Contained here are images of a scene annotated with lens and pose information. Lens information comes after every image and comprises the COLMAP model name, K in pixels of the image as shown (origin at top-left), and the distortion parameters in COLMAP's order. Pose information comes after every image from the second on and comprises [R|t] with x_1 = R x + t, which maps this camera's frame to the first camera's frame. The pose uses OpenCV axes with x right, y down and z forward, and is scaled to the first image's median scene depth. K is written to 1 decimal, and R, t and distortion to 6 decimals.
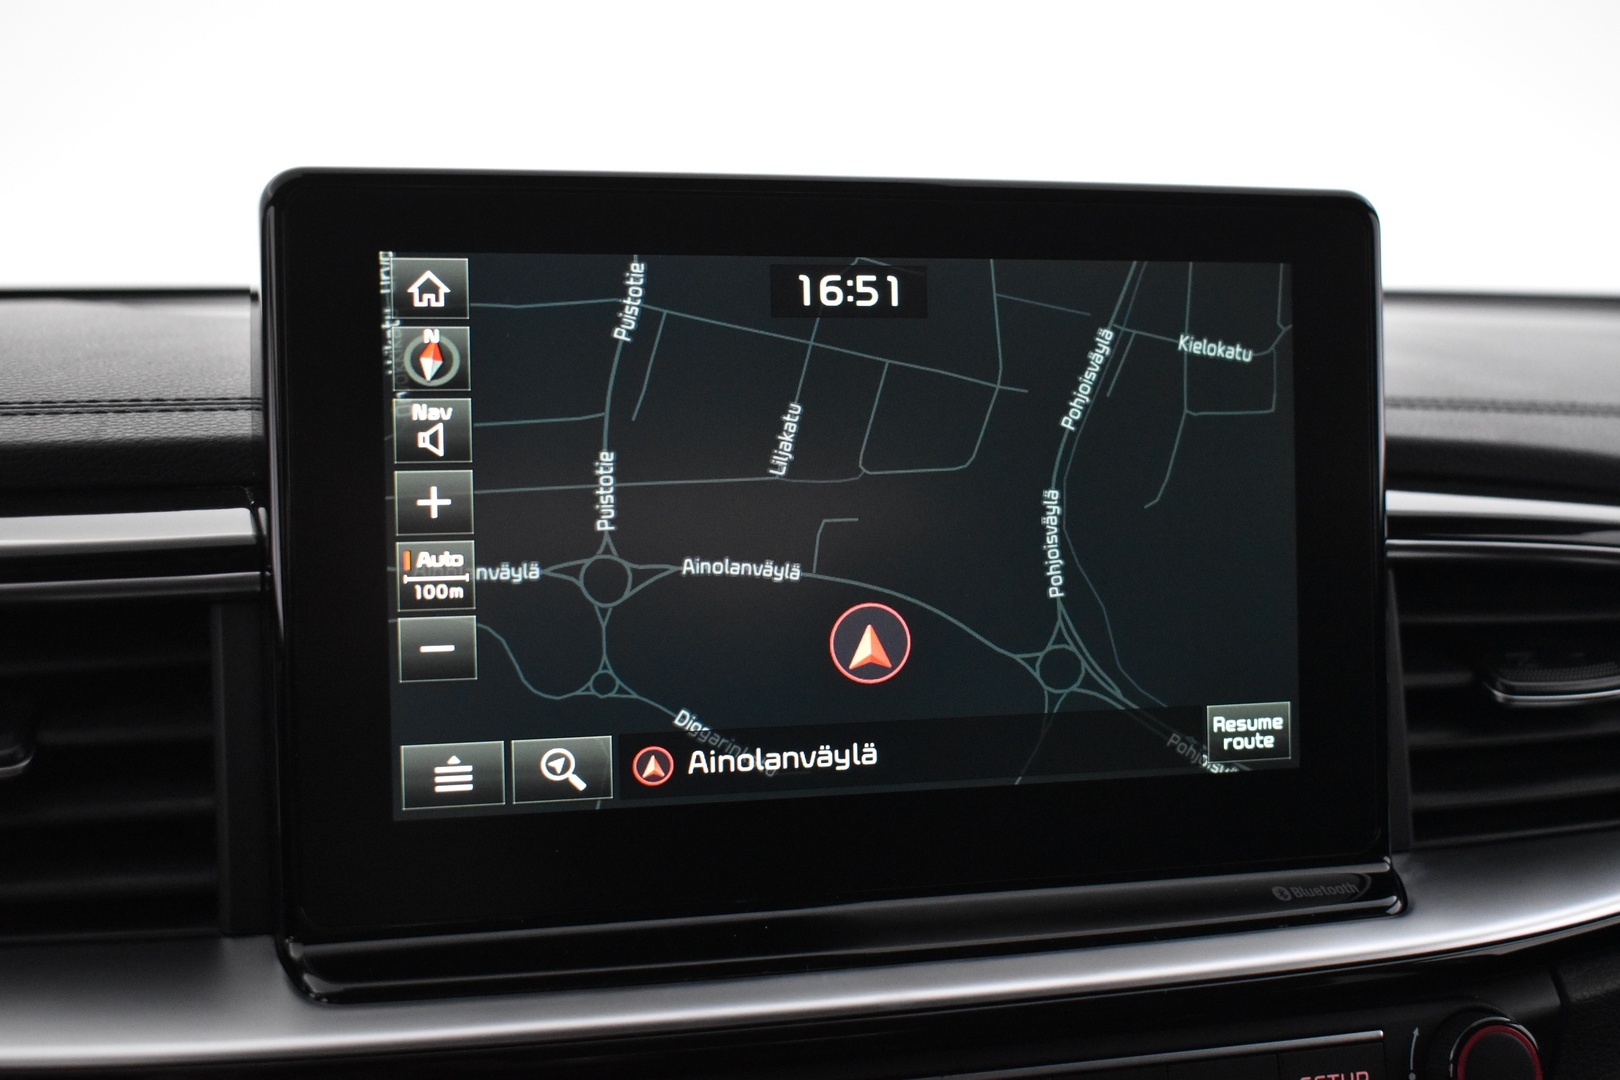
lens RADIAL K [[2188.1, 0, 816.7], [0, 2188.1, 546.9], [0, 0, 1]] dist [-0.037308, 0.000000]
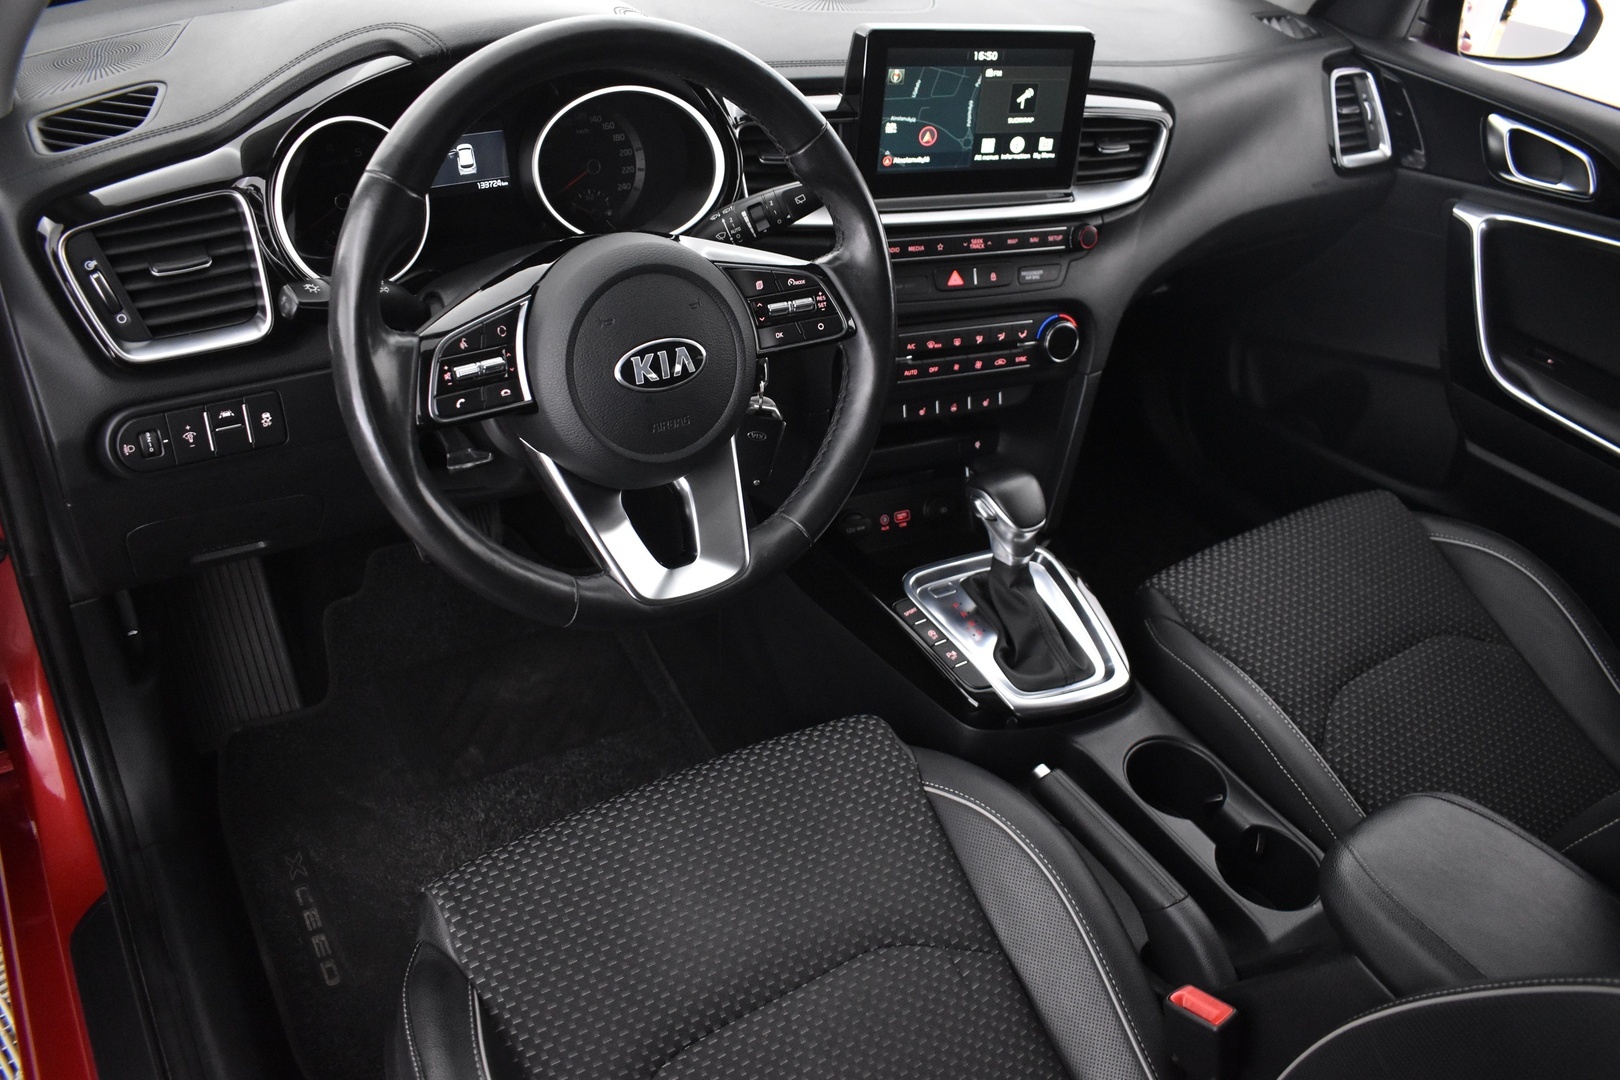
lens RADIAL K [[1260.2, 0, 819.2], [0, 1260.2, 539.0], [0, 0, 1]] dist [-0.104415, 0.019663]
pose [[0.984727, 0.003717, 0.174067, -0.686131], [-0.090295, 0.865714, 0.492327, -0.442824], [-0.148862, -0.500525, 0.852828, -1.450989]]
